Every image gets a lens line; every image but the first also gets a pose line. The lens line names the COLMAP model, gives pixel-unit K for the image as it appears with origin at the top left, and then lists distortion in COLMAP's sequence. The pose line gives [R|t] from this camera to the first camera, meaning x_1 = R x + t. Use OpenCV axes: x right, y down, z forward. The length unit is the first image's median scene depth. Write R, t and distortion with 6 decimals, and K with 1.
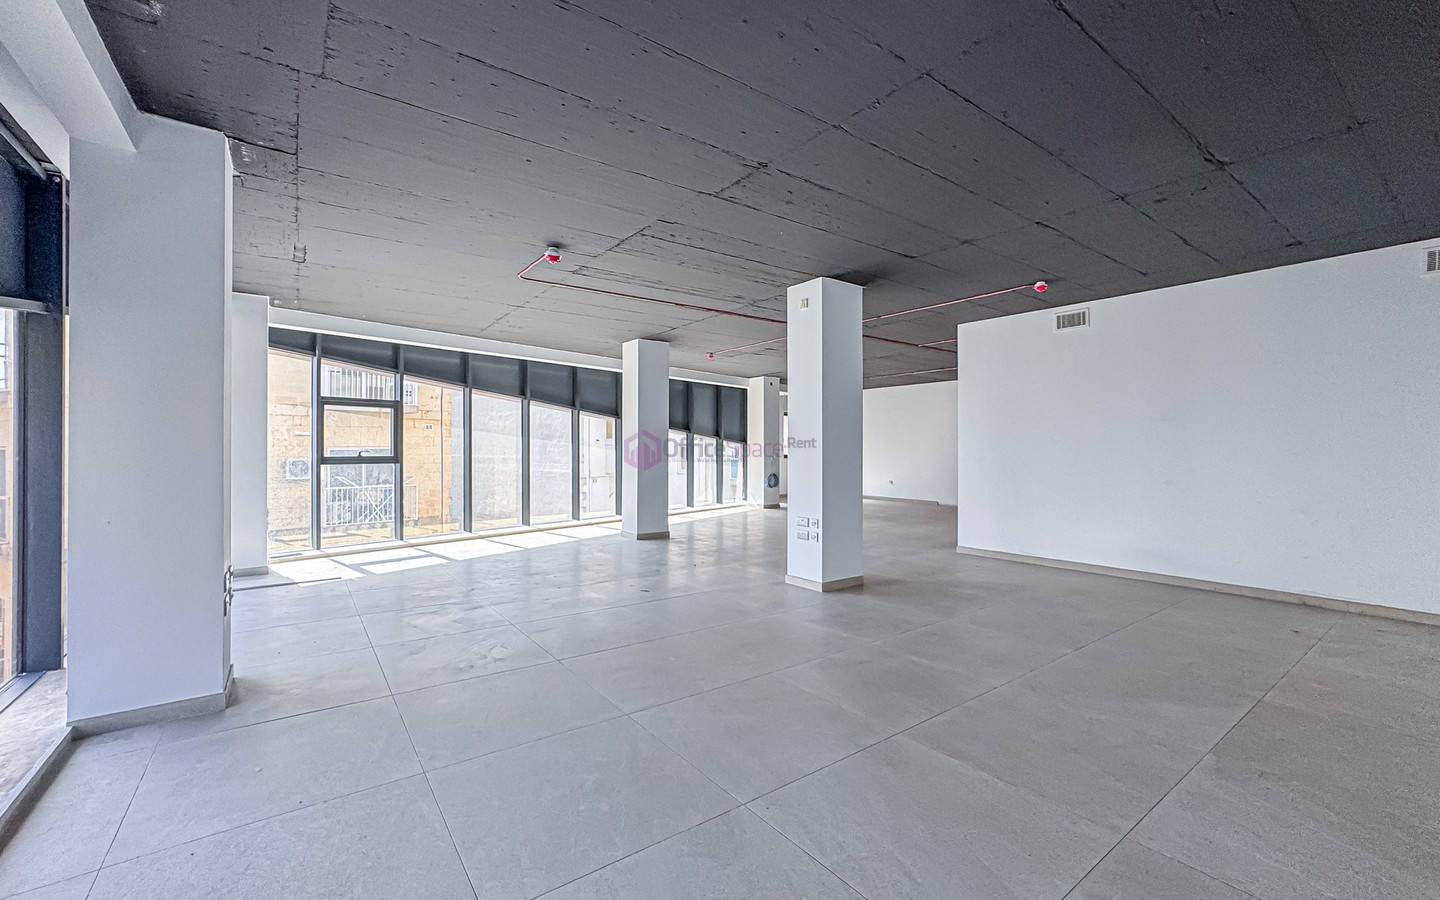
lens RADIAL K [[595.4, 0, 705.7], [0, 595.4, 452.6], [0, 0, 1]] dist [-0.015846, 0.006659]
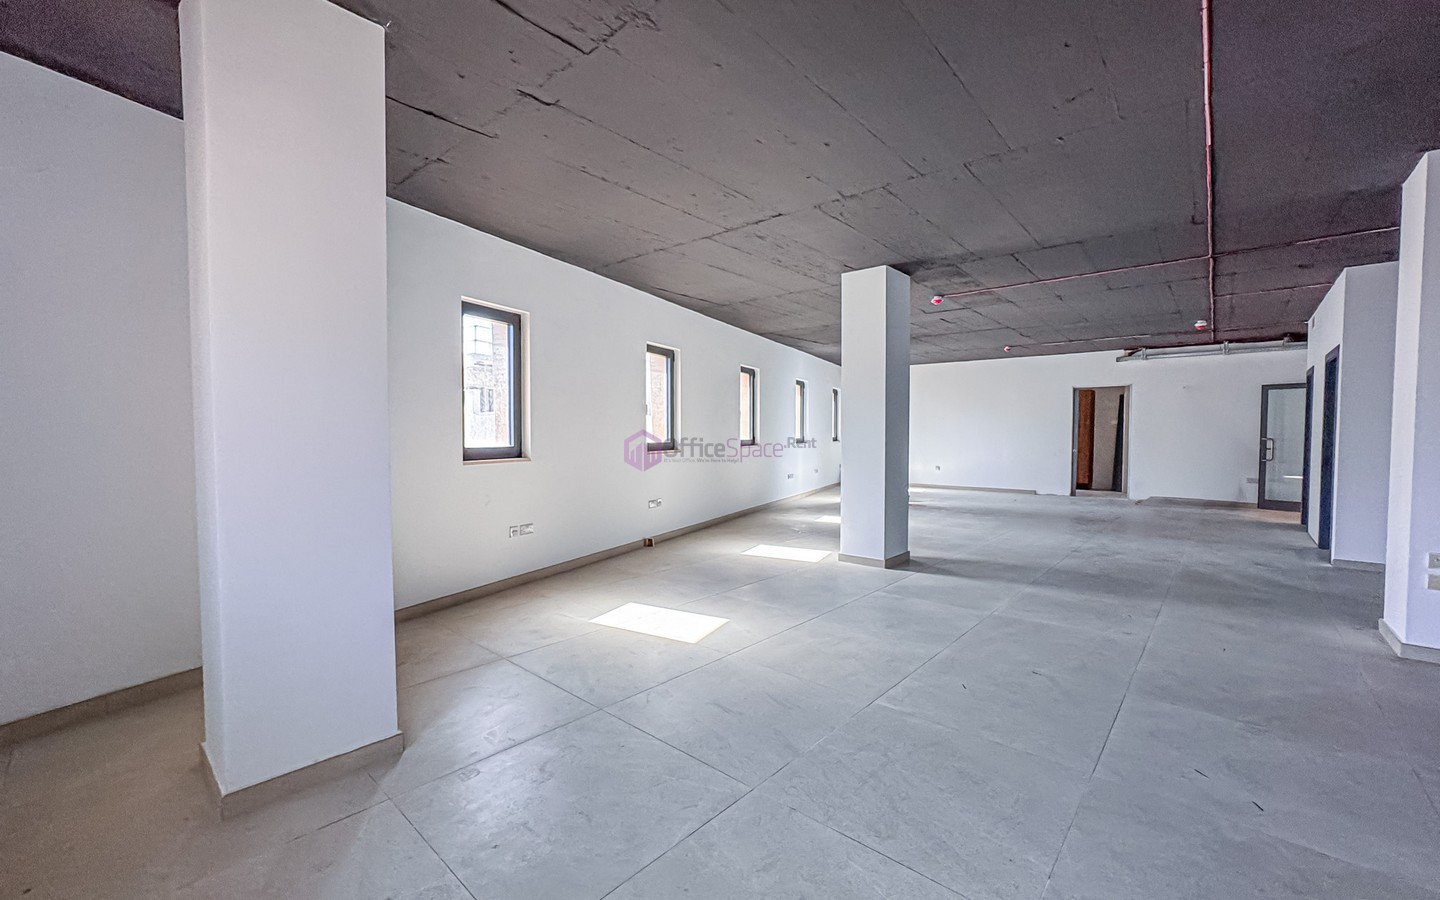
lens RADIAL K [[595.4, 0, 717.9], [0, 595.4, 452.0], [0, 0, 1]] dist [-0.015846, 0.006659]
pose [[0.968582, -0.009079, 0.248530, -0.455900], [0.001739, 0.999556, 0.029738, -0.004529], [-0.248690, -0.028371, 0.968168, 0.397032]]
